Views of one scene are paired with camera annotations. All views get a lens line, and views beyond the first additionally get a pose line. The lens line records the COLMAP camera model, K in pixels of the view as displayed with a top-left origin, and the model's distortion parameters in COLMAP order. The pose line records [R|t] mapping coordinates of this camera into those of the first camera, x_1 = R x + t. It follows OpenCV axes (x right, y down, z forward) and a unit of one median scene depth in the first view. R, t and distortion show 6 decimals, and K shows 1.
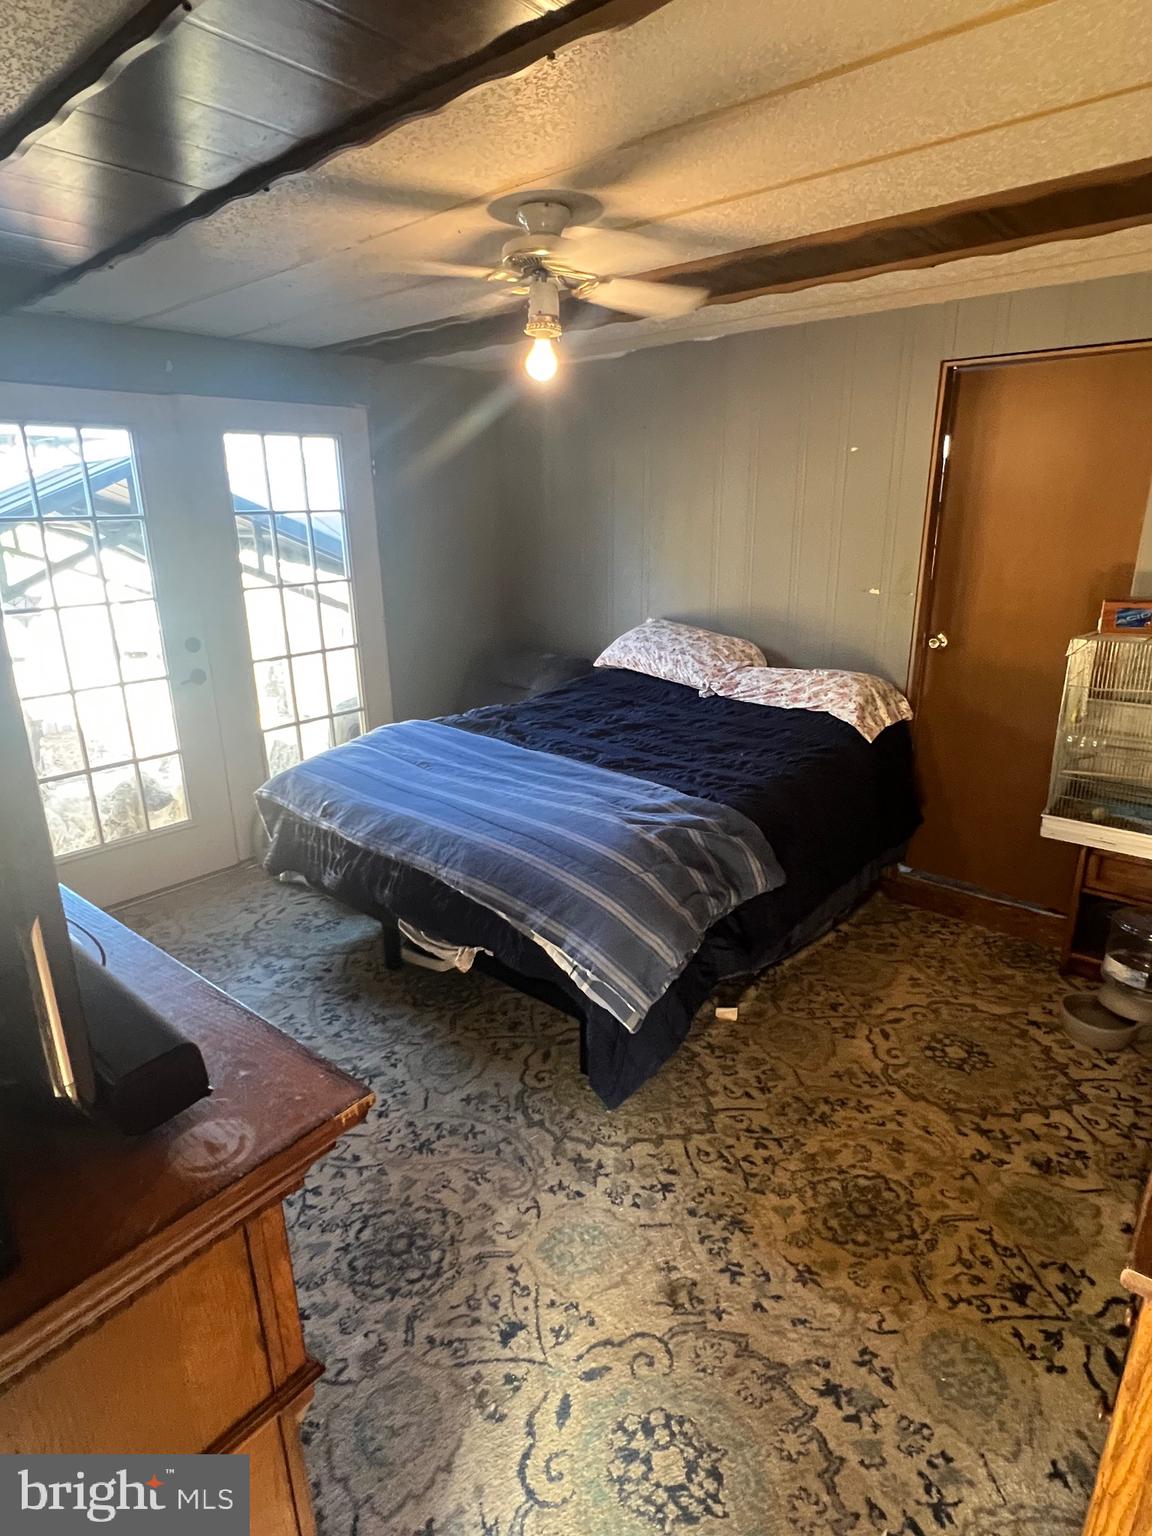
lens RADIAL K [[825.5, 0, 576.0], [0, 825.5, 768.0], [0, 0, 1]] dist [-0.002219, -0.000258]
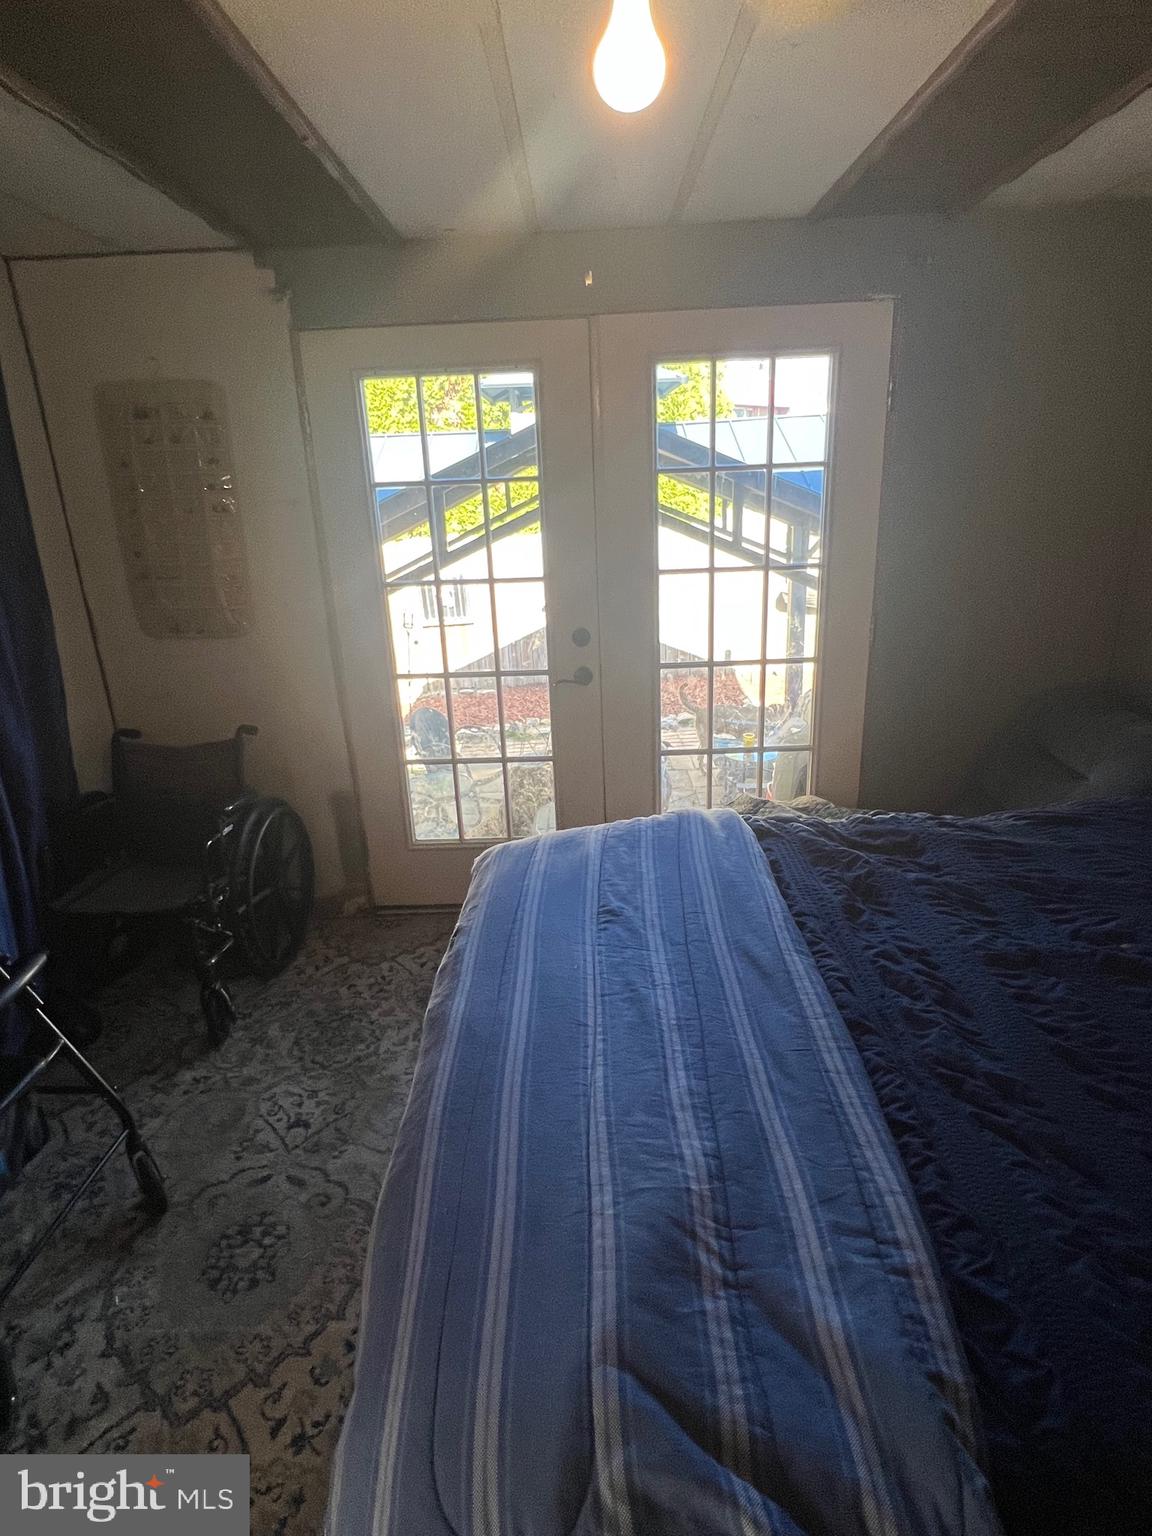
lens RADIAL K [[825.5, 0, 576.0], [0, 825.5, 768.0], [0, 0, 1]] dist [-0.002219, -0.000258]
pose [[0.648837, 0.248053, -0.719361, 0.150549], [-0.204024, 0.967470, 0.149584, -0.144549], [0.733065, 0.049711, 0.678339, 0.444159]]
